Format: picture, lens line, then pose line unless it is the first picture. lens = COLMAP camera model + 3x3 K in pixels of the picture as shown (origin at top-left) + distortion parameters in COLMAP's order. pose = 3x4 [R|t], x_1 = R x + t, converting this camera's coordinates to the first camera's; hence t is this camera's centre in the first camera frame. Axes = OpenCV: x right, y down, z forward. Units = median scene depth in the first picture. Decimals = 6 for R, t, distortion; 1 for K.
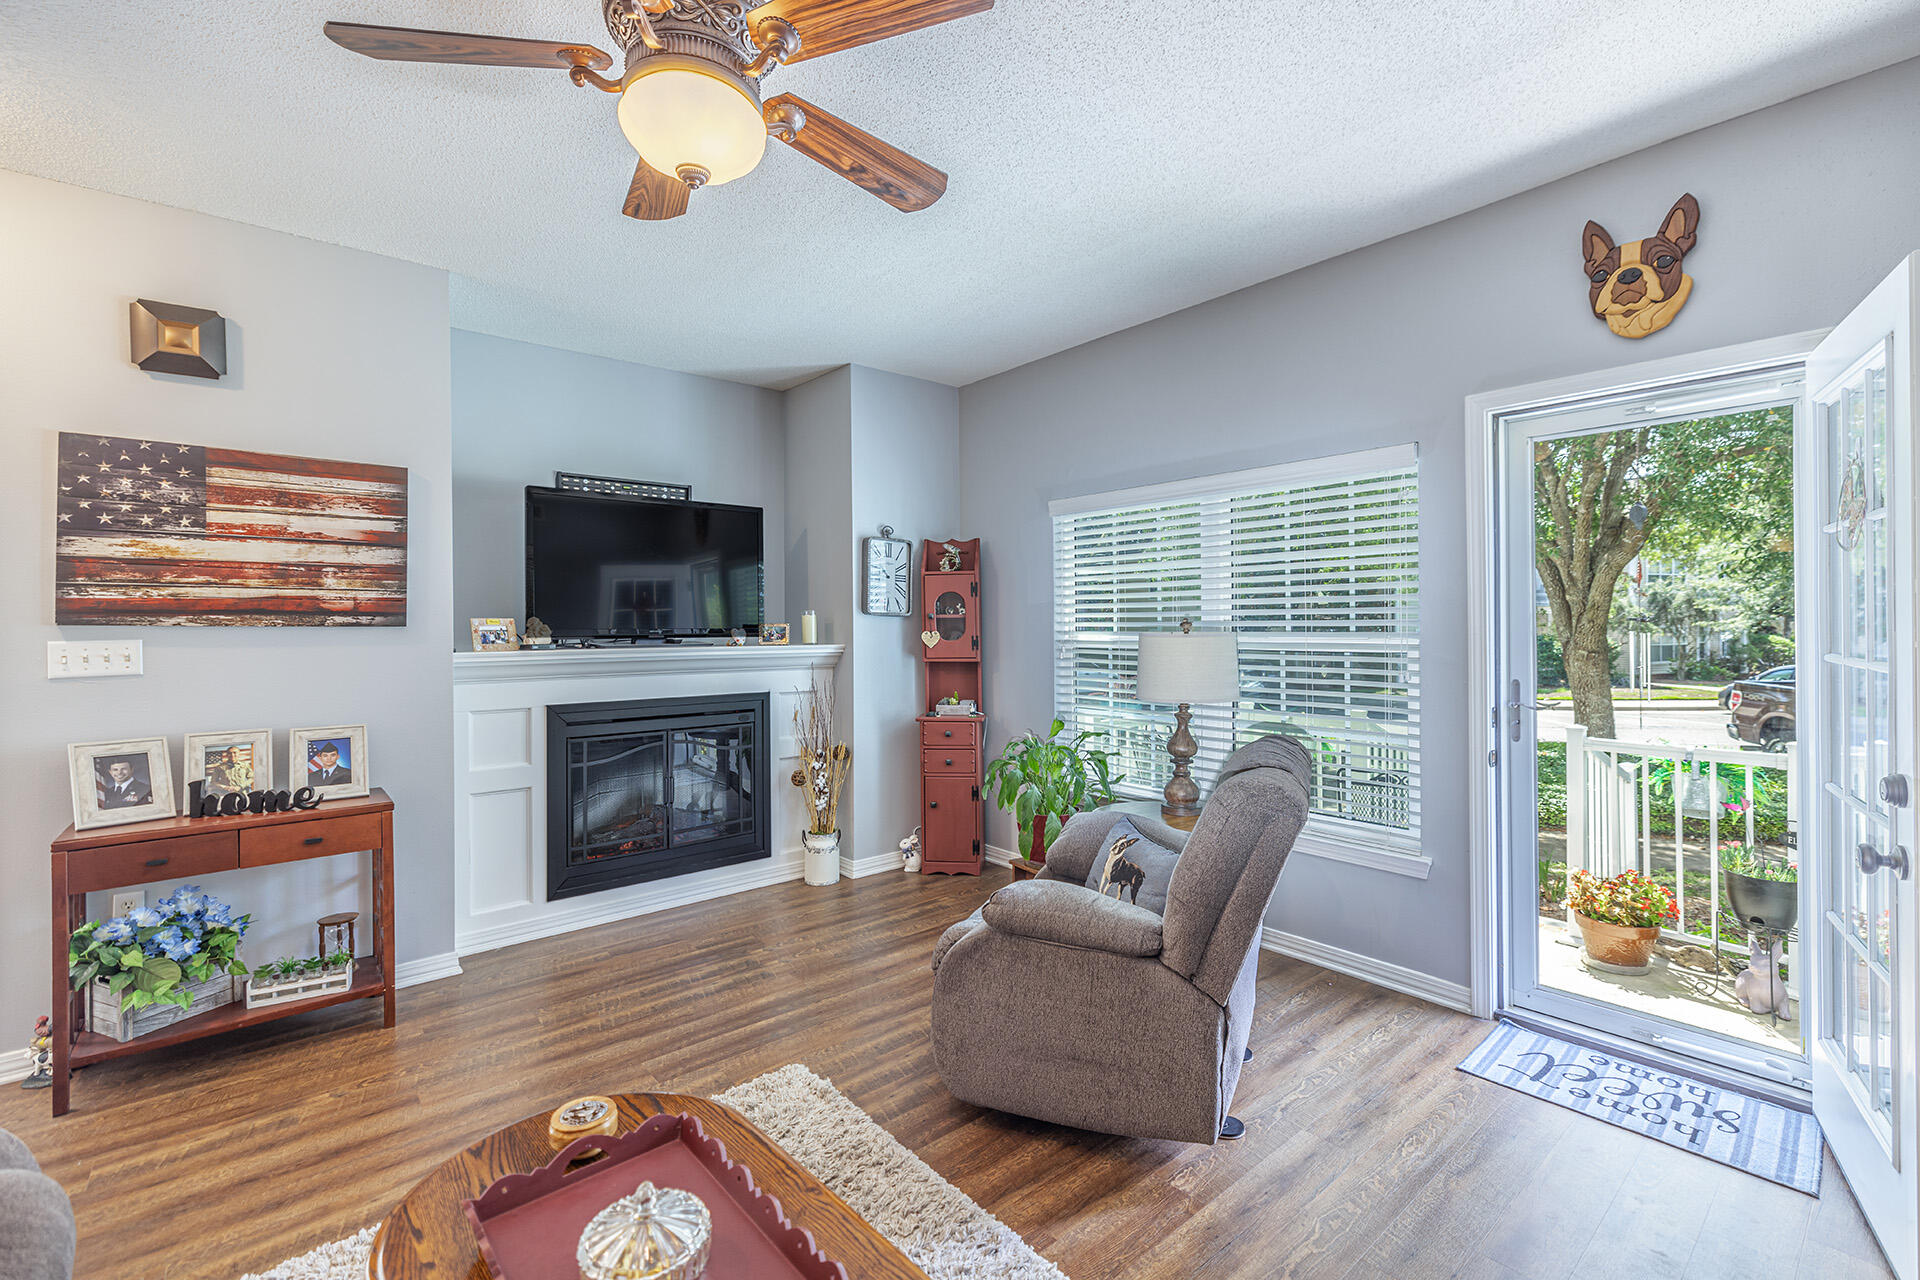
lens RADIAL K [[836.4, 0, 954.8], [0, 836.4, 610.8], [0, 0, 1]] dist [0.001522, -0.000571]
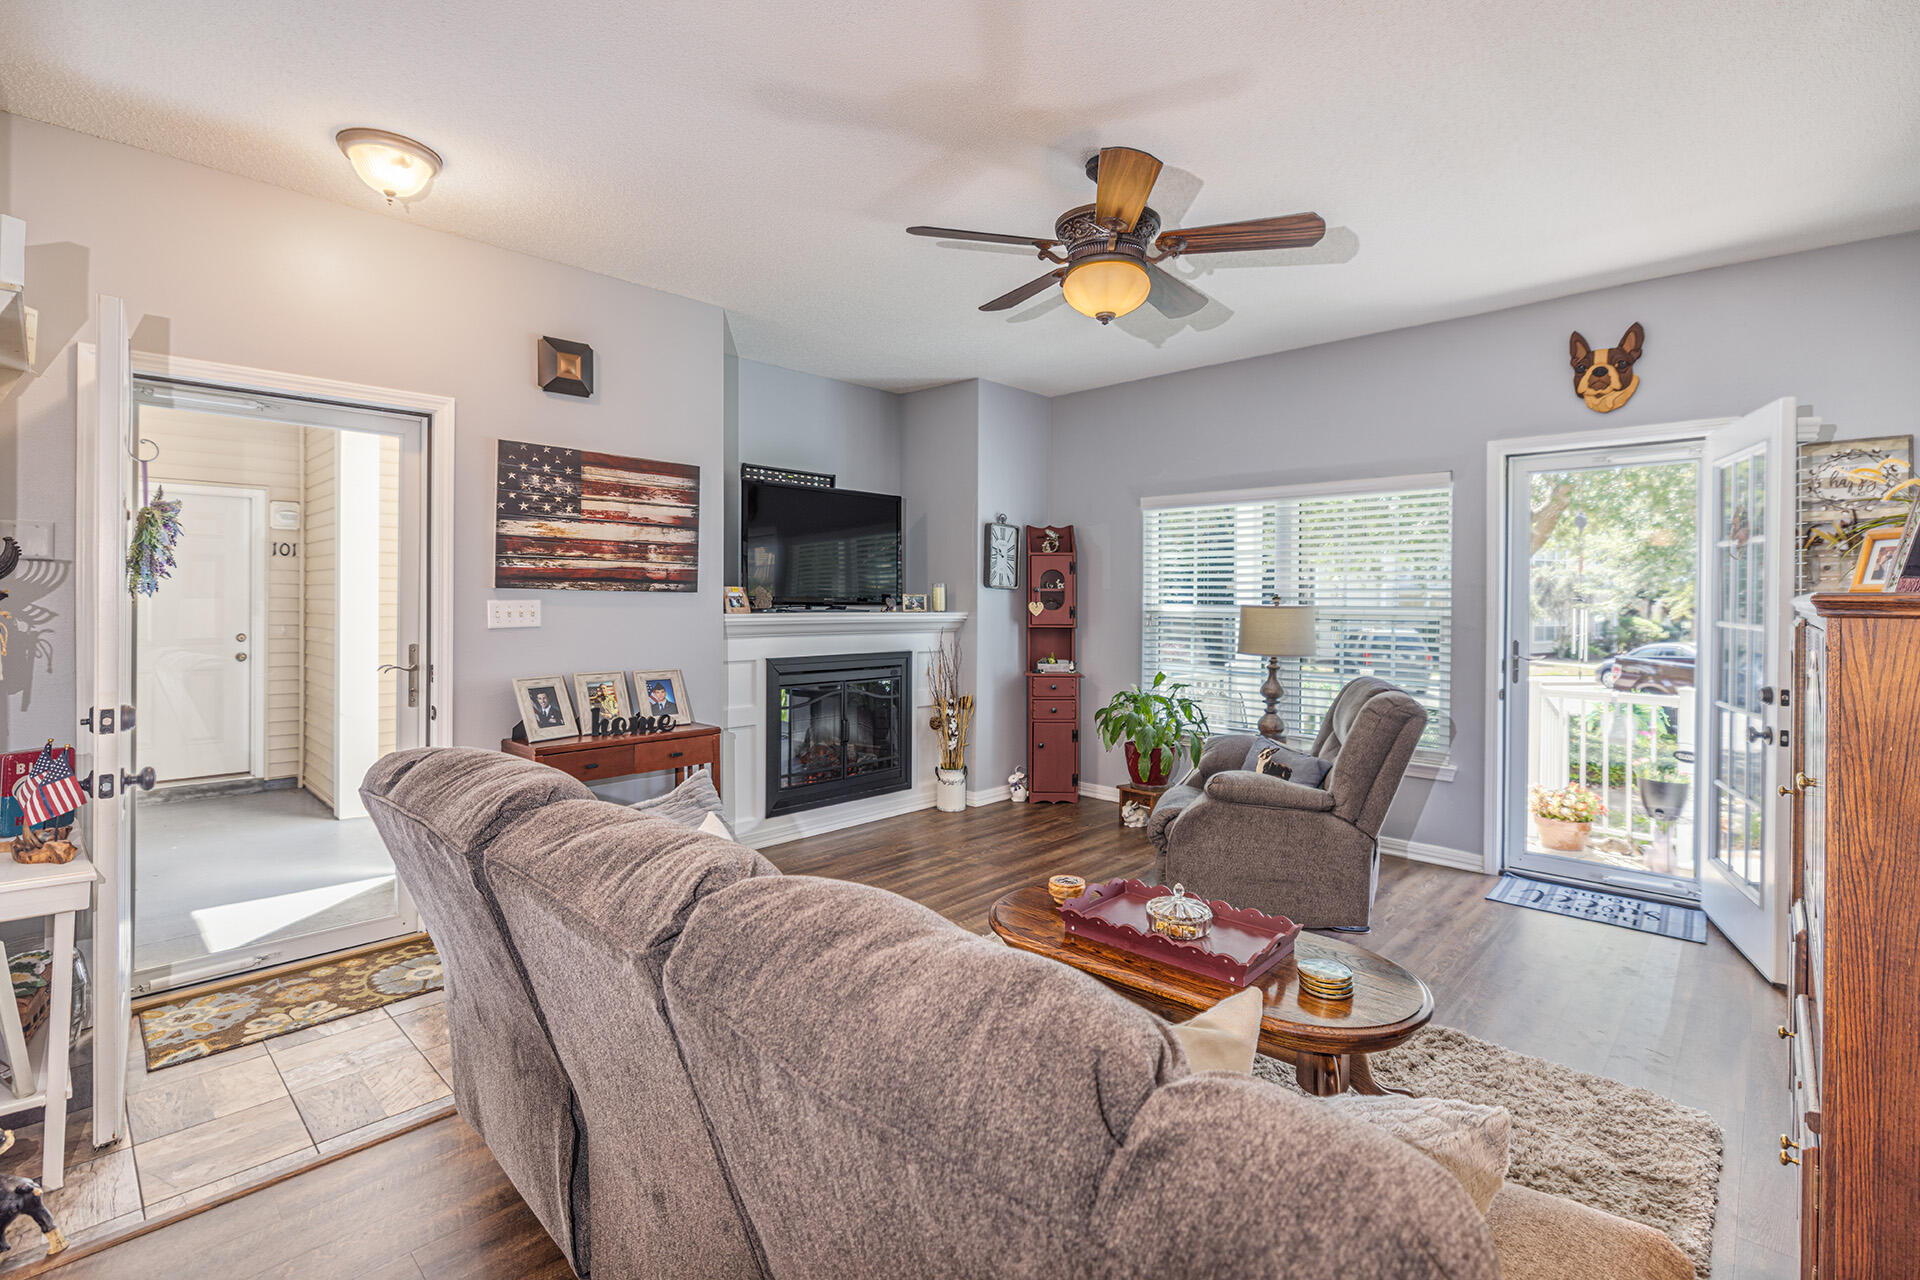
lens RADIAL K [[869.5, 0, 957.8], [0, 869.5, 589.3], [0, 0, 1]] dist [-0.010418, 0.000458]
pose [[0.994011, 0.014078, 0.108367, -0.412982], [-0.014658, 0.999882, 0.004562, 0.002456], [-0.108290, -0.006123, 0.994101, -0.345890]]
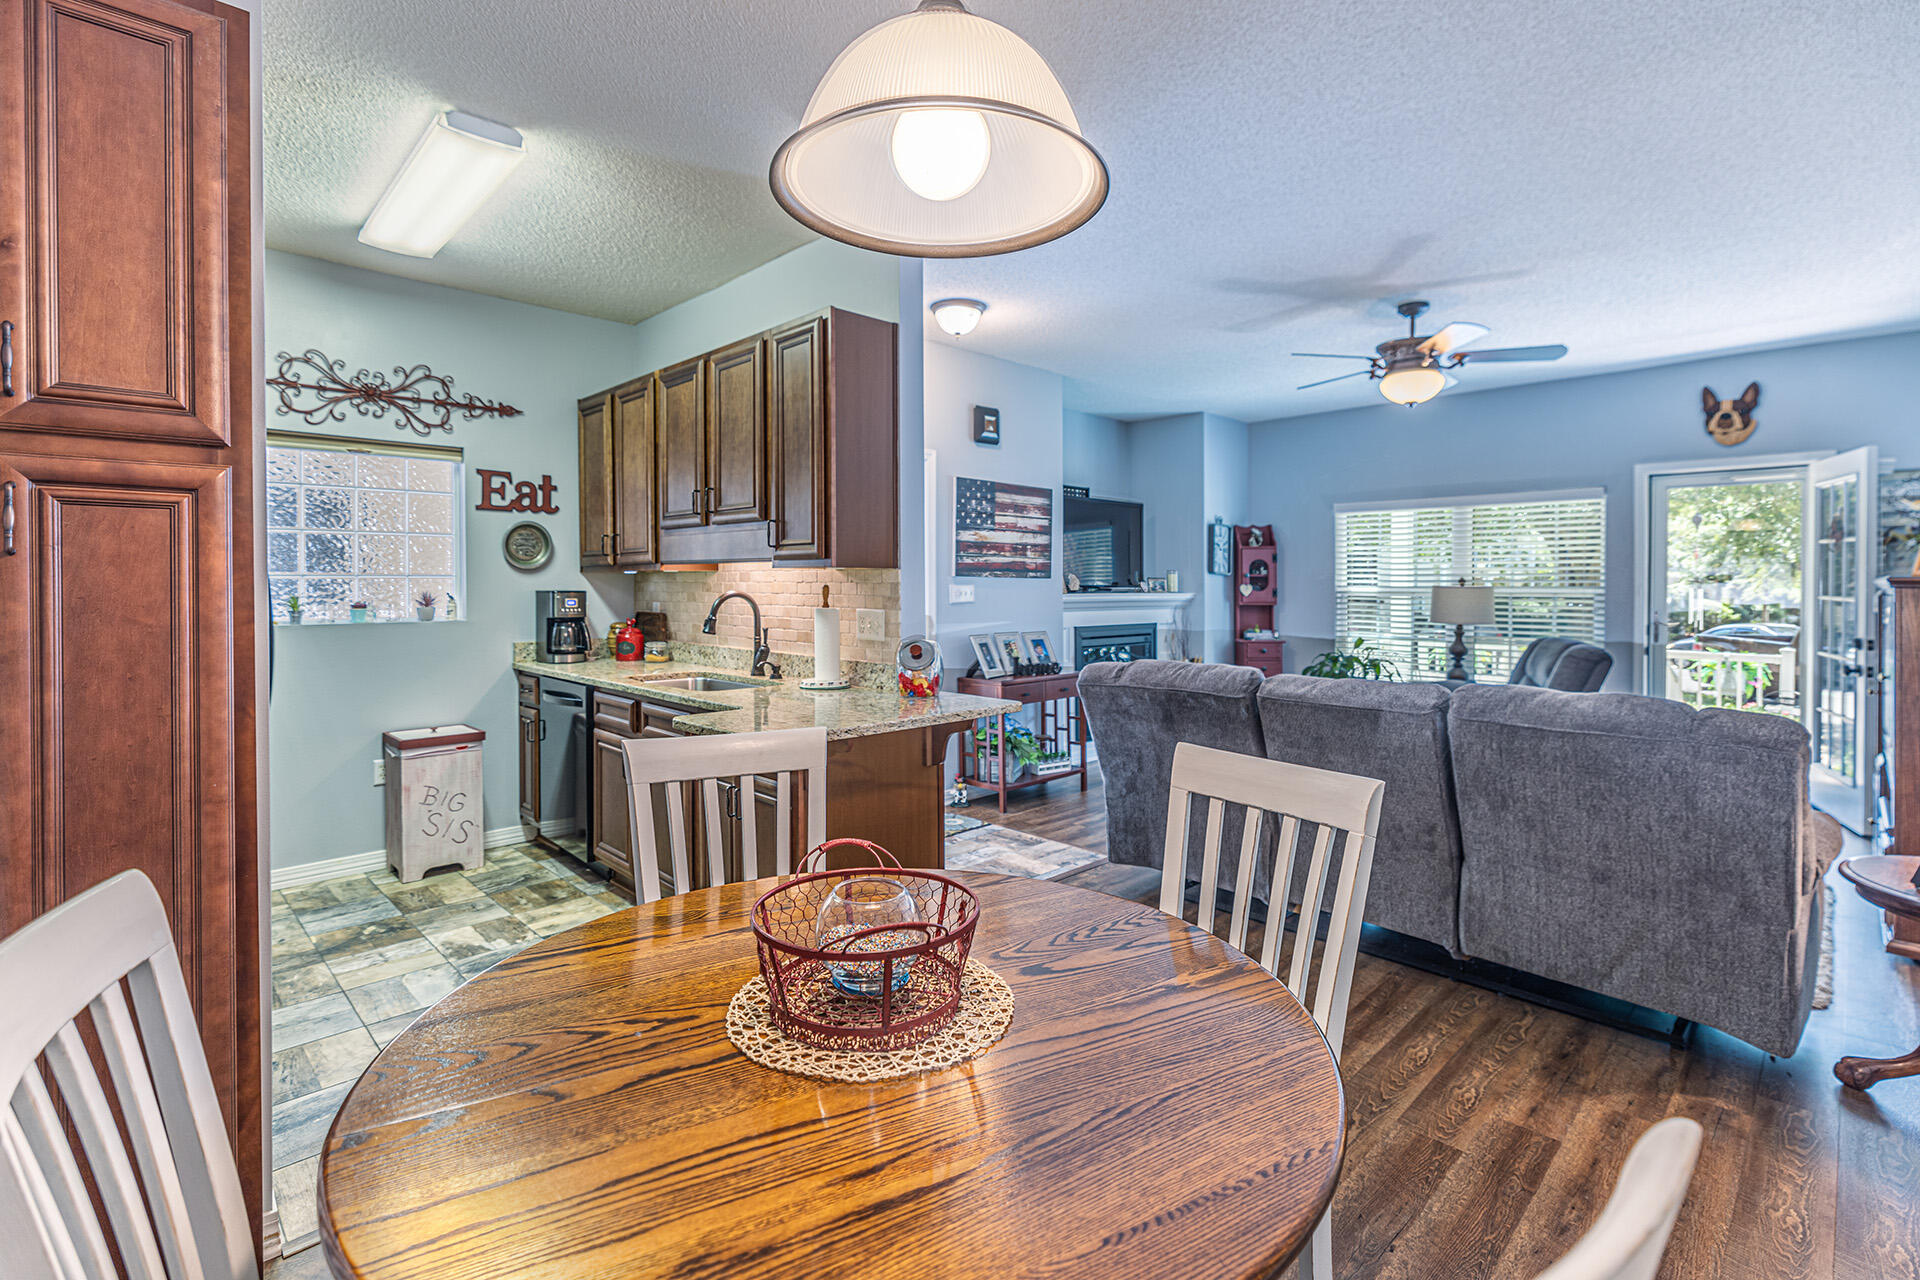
lens RADIAL K [[848.2, 0, 957.2], [0, 848.2, 576.0], [0, 0, 1]] dist [-0.000304, -0.000321]
pose [[0.998515, 0.009170, 0.053695, -0.964462], [-0.009583, 0.999926, 0.007431, 0.001752], [-0.053622, -0.007935, 0.998530, -0.801108]]
